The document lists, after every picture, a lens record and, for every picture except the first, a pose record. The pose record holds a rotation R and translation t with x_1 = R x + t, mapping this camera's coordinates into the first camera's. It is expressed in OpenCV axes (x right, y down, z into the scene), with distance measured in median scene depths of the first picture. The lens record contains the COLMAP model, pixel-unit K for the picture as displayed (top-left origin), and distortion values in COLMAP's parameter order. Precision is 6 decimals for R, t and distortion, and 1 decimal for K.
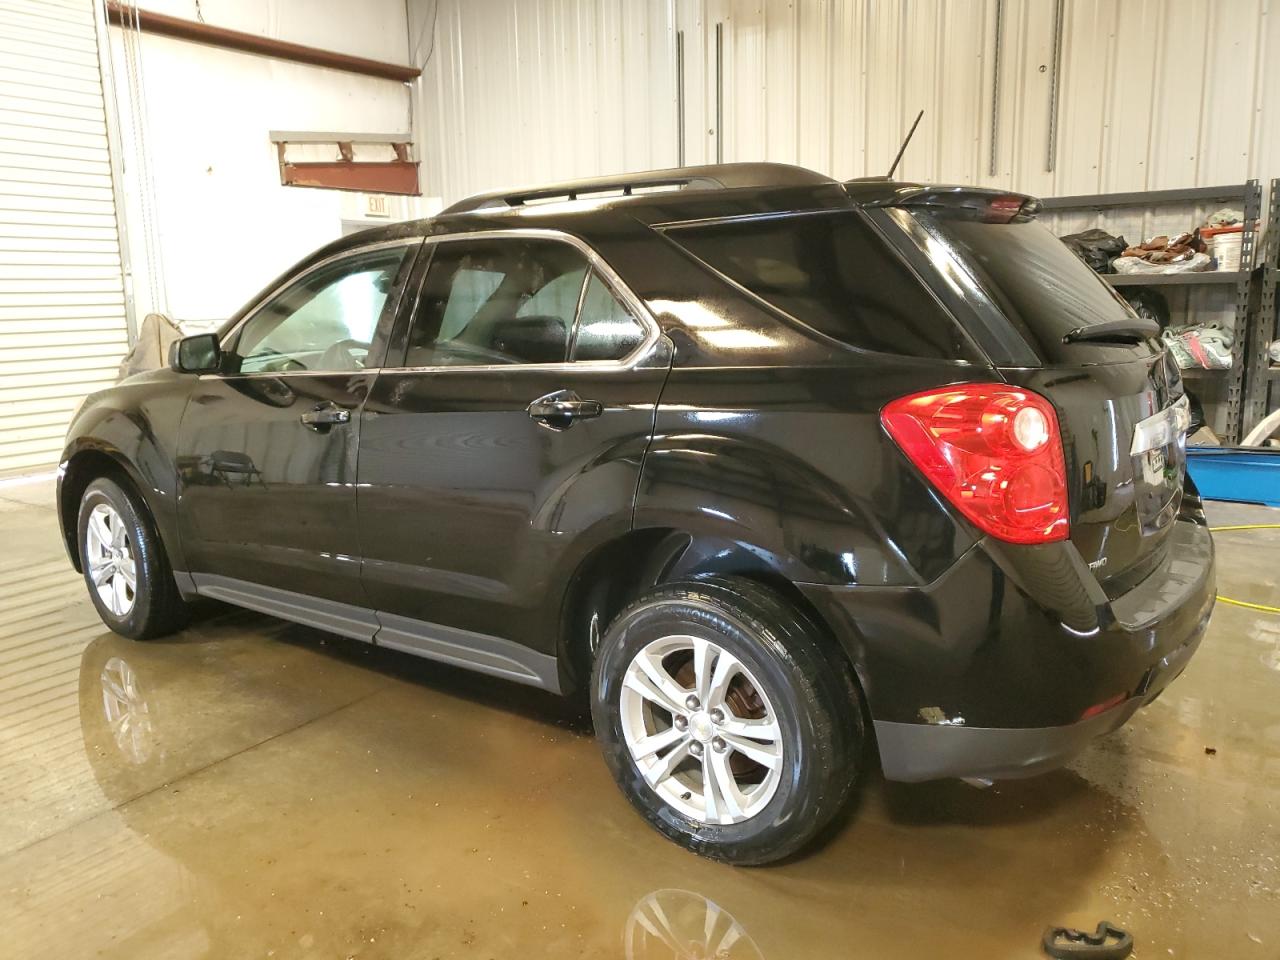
lens RADIAL K [[982.5, 0, 640.0], [0, 982.5, 480.0], [0, 0, 1]] dist [0.002328, -0.004803]
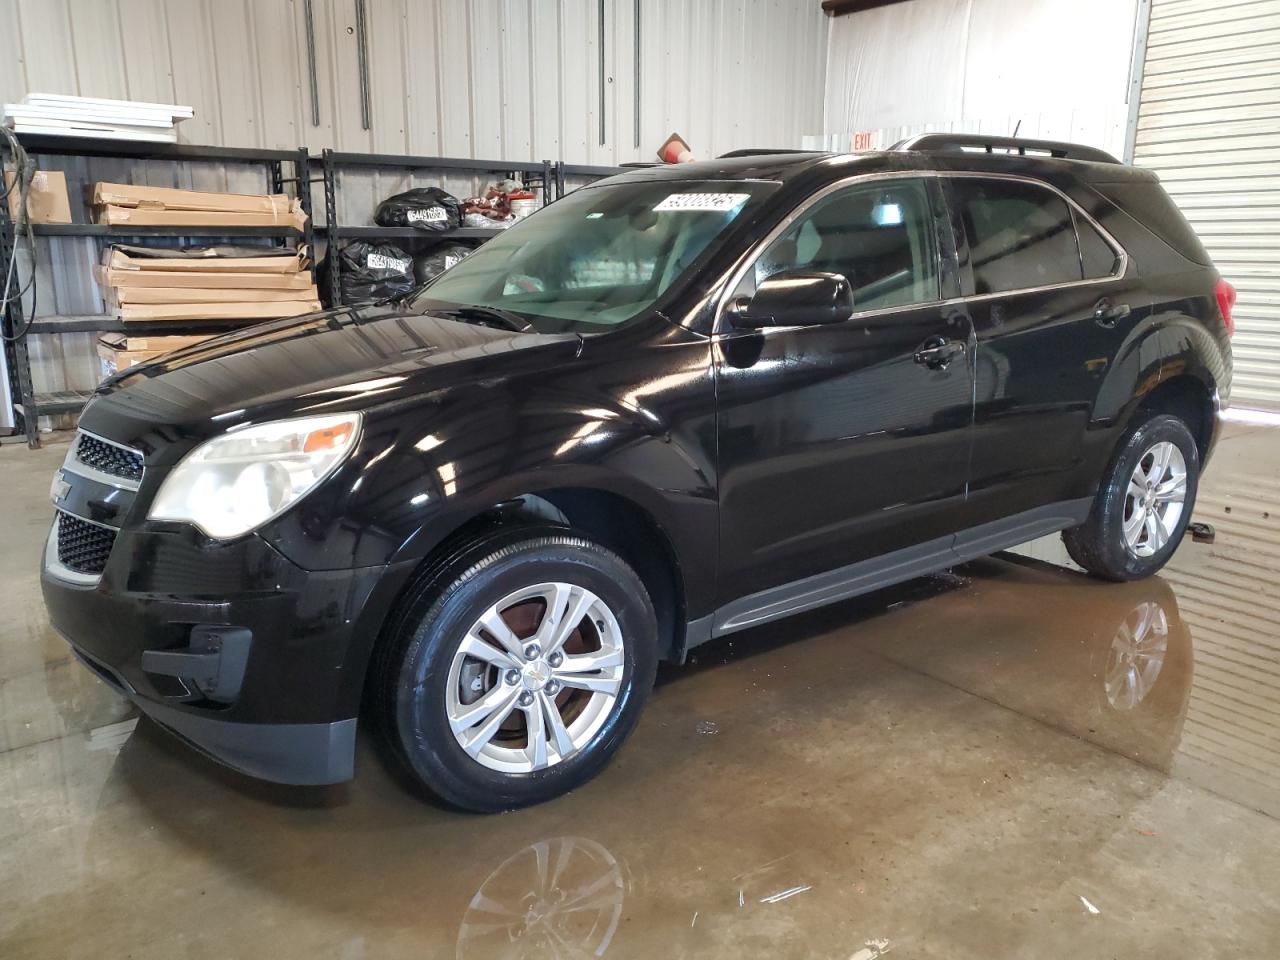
lens RADIAL K [[943.4, 0, 640.0], [0, 943.4, 480.0], [0, 0, 1]] dist [0.000930, -0.001004]
pose [[0.321492, -0.211094, 0.923083, -0.795645], [0.164799, 0.972431, 0.164983, -0.088090], [-0.932461, 0.099083, 0.347417, 0.592092]]
